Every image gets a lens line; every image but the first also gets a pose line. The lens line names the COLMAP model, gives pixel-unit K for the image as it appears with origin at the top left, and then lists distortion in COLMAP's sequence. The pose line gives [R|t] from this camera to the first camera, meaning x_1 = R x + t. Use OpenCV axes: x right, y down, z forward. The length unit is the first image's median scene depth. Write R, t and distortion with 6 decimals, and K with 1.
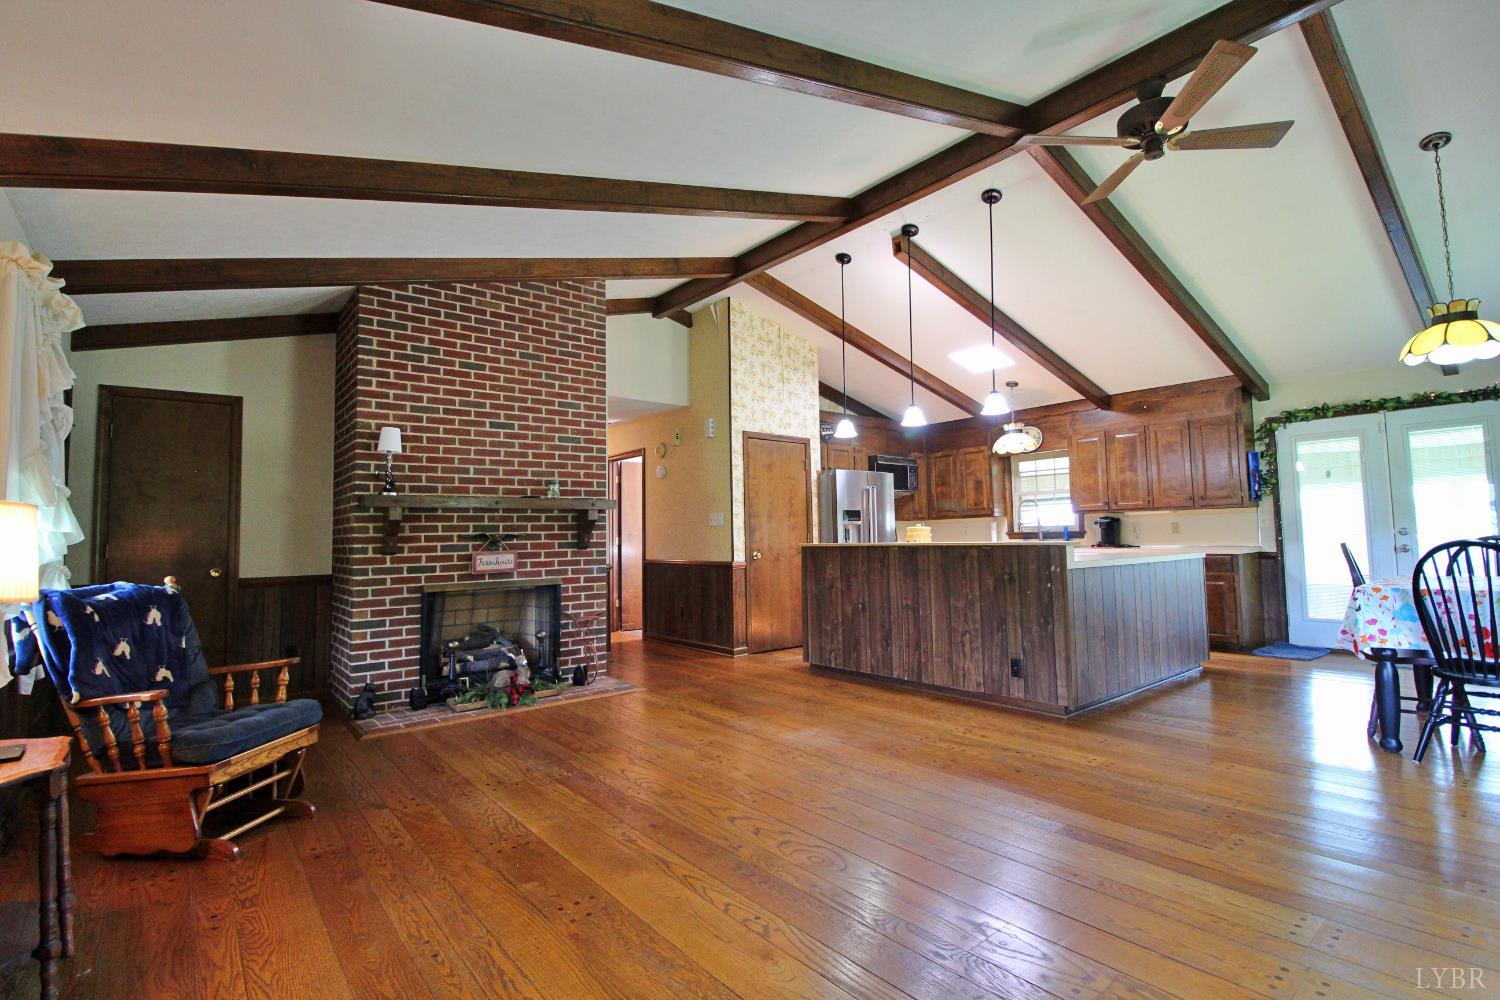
lens RADIAL K [[699.8, 0, 754.3], [0, 699.8, 497.1], [0, 0, 1]] dist [-0.006587, -0.008432]
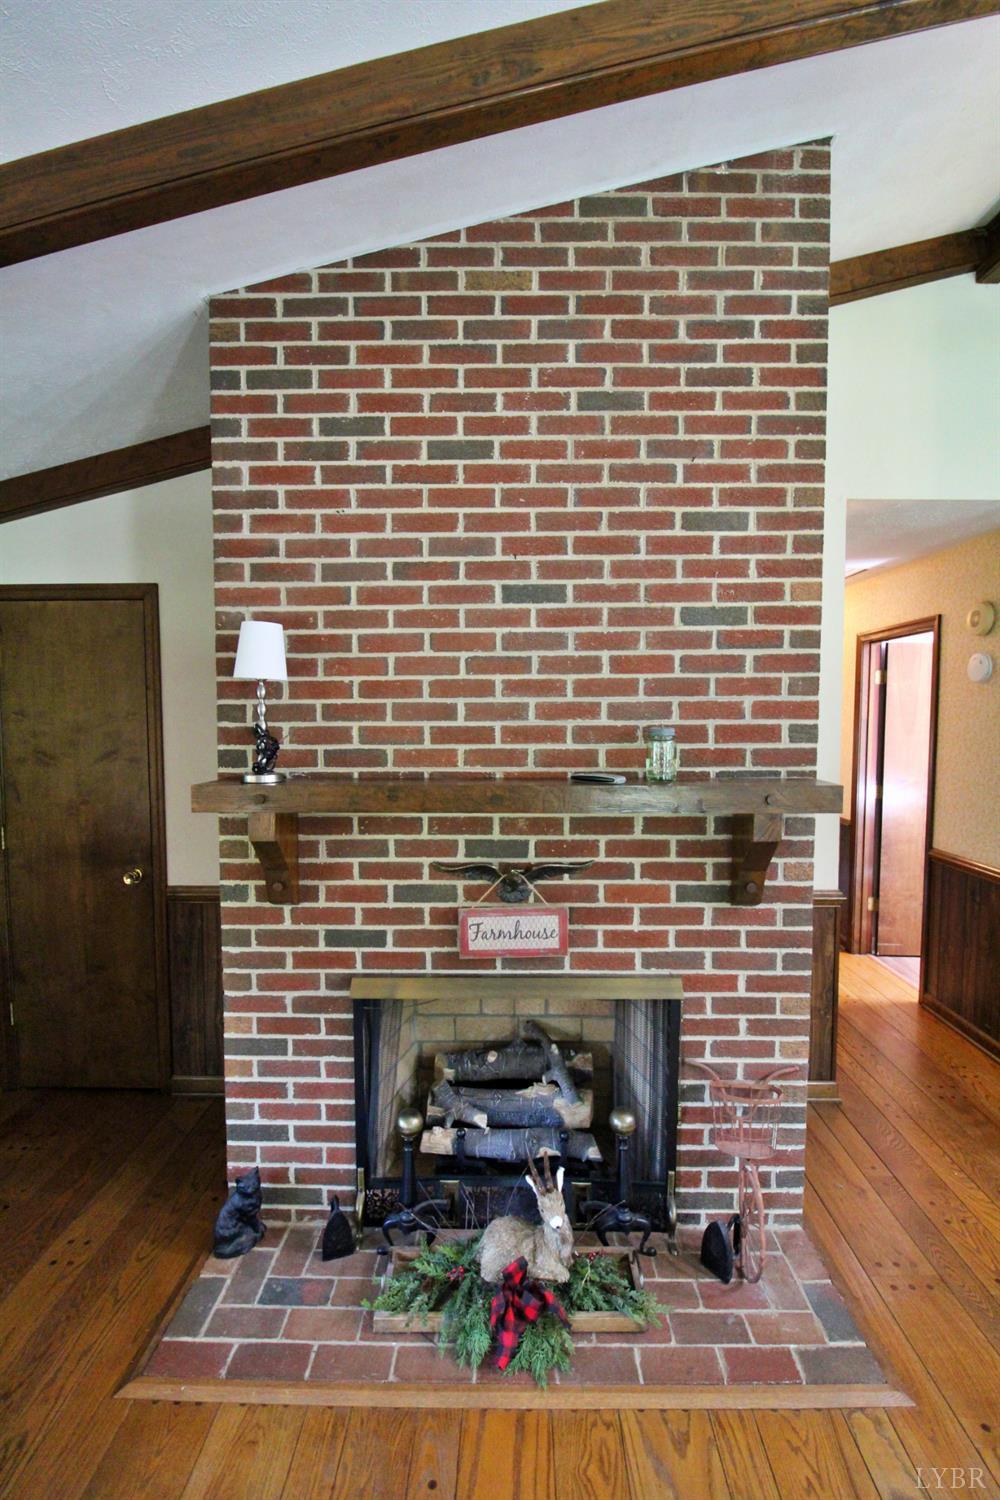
lens RADIAL K [[699.8, 0, 514.5], [0, 699.8, 750.5], [0, 0, 1]] dist [-0.006587, -0.008432]
pose [[0.768022, 0.053796, -0.638160, -0.109966], [0.023421, 0.993440, 0.111932, -0.058017], [0.639995, -0.100912, 0.761724, 0.678592]]
